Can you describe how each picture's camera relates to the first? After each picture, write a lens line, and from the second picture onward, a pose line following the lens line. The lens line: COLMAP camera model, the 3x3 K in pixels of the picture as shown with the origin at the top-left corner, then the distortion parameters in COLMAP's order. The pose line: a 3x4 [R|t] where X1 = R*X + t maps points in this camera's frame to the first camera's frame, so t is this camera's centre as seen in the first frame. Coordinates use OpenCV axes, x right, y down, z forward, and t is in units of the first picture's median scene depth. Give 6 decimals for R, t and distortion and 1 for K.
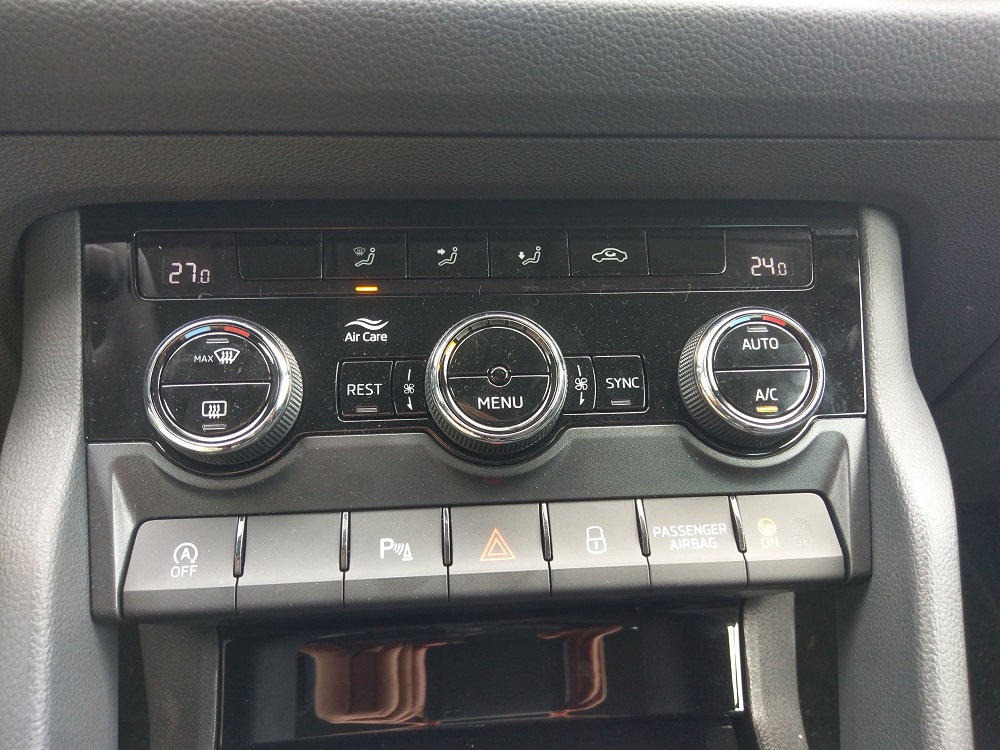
lens RADIAL K [[744.7, 0, 500.8], [0, 744.7, 374.4], [0, 0, 1]] dist [0.034148, -0.003279]
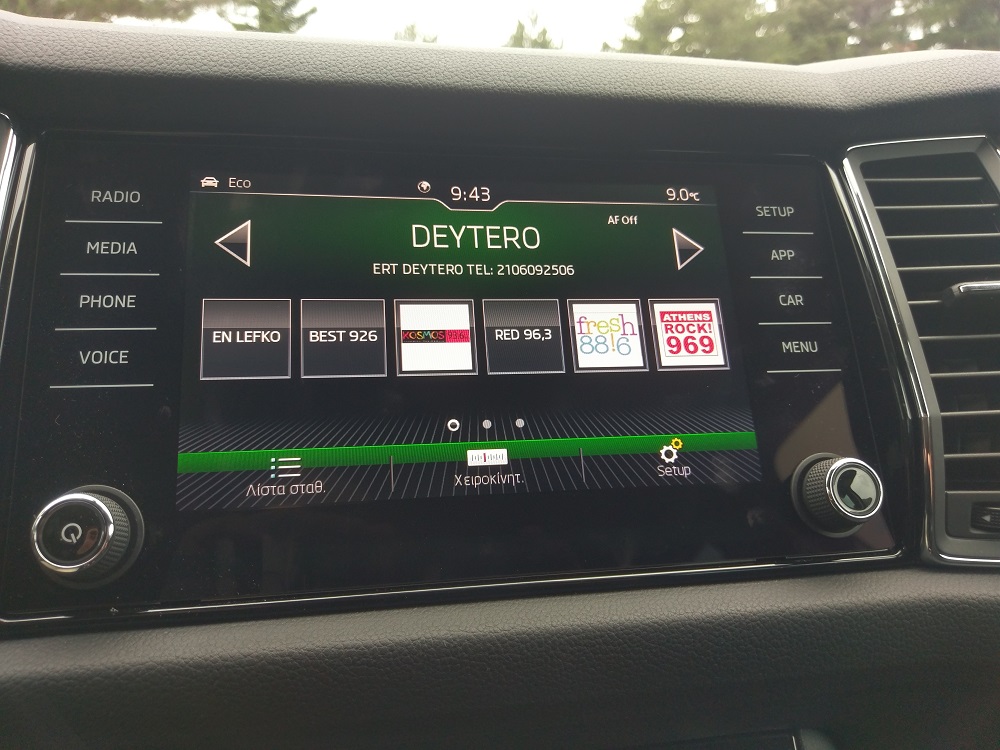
lens RADIAL K [[744.7, 0, 499.6], [0, 744.7, 374.6], [0, 0, 1]] dist [0.034148, -0.003279]
pose [[0.996316, -0.025785, 0.081789, -0.035315], [0.047924, 0.958313, -0.281671, -0.553714], [-0.071116, 0.284553, 0.956019, -0.206206]]
